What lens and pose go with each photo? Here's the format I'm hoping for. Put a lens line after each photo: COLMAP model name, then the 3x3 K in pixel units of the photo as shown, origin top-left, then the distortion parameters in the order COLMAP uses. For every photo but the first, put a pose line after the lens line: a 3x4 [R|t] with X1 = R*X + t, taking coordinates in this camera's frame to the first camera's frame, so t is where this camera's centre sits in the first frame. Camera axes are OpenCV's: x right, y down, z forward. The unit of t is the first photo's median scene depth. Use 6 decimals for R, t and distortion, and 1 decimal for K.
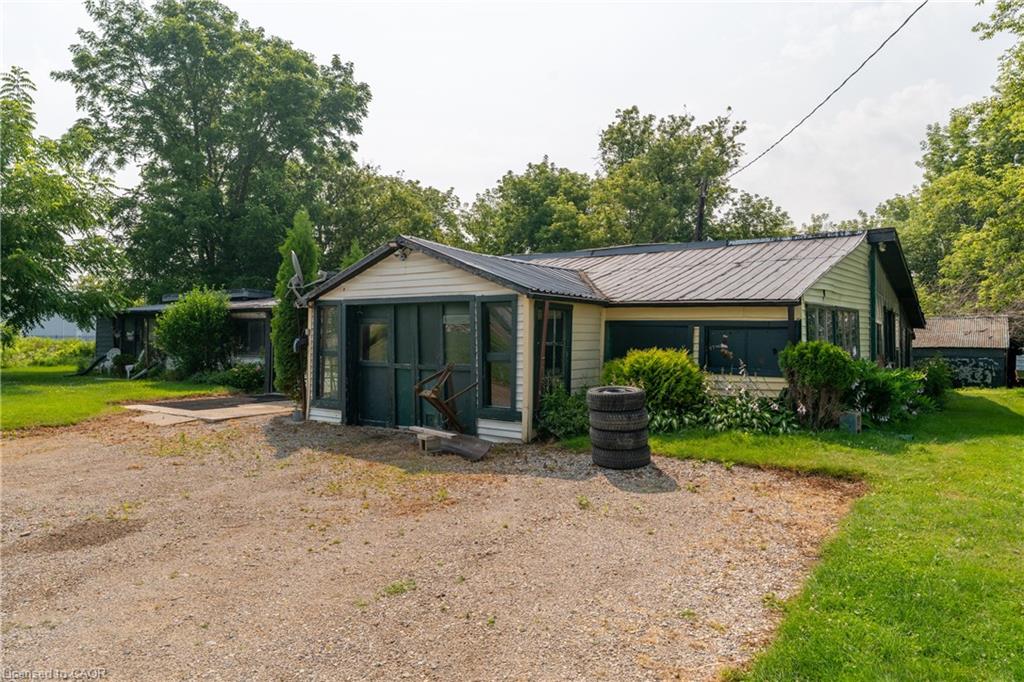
lens RADIAL K [[674.3, 0, 512.3], [0, 674.3, 336.9], [0, 0, 1]] dist [-0.004674, -0.001232]
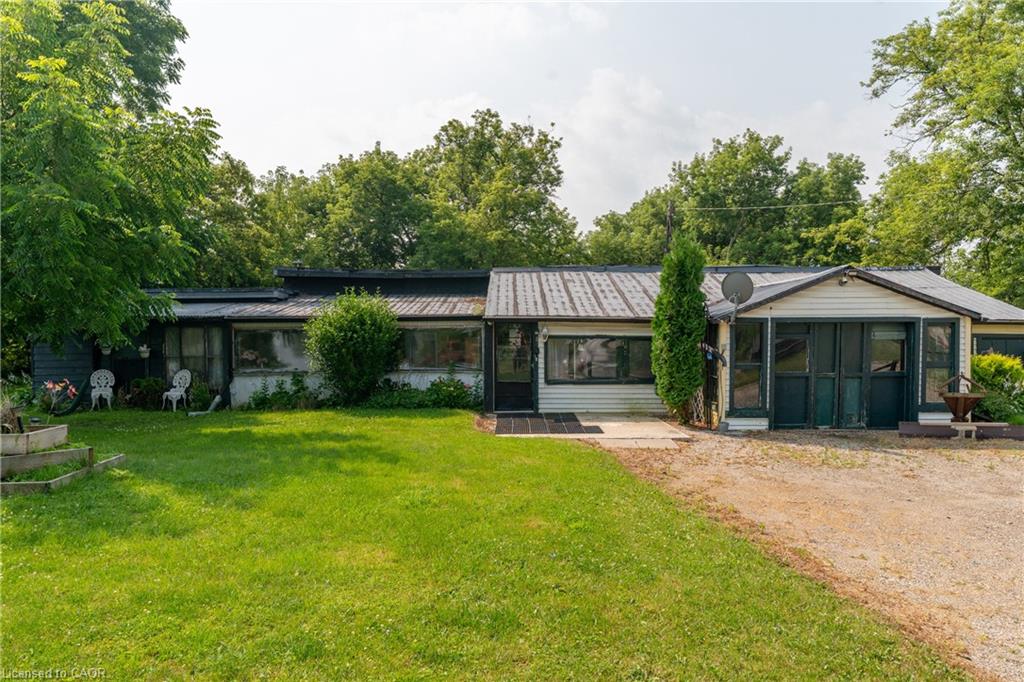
lens RADIAL K [[713.7, 0, 512.1], [0, 713.7, 341.0], [0, 0, 1]] dist [0.002334, 0.000213]
pose [[0.810945, -0.023566, 0.584648, -1.355432], [0.012889, 0.999666, 0.022416, -0.051808], [-0.584981, -0.010643, 0.810977, 0.316959]]
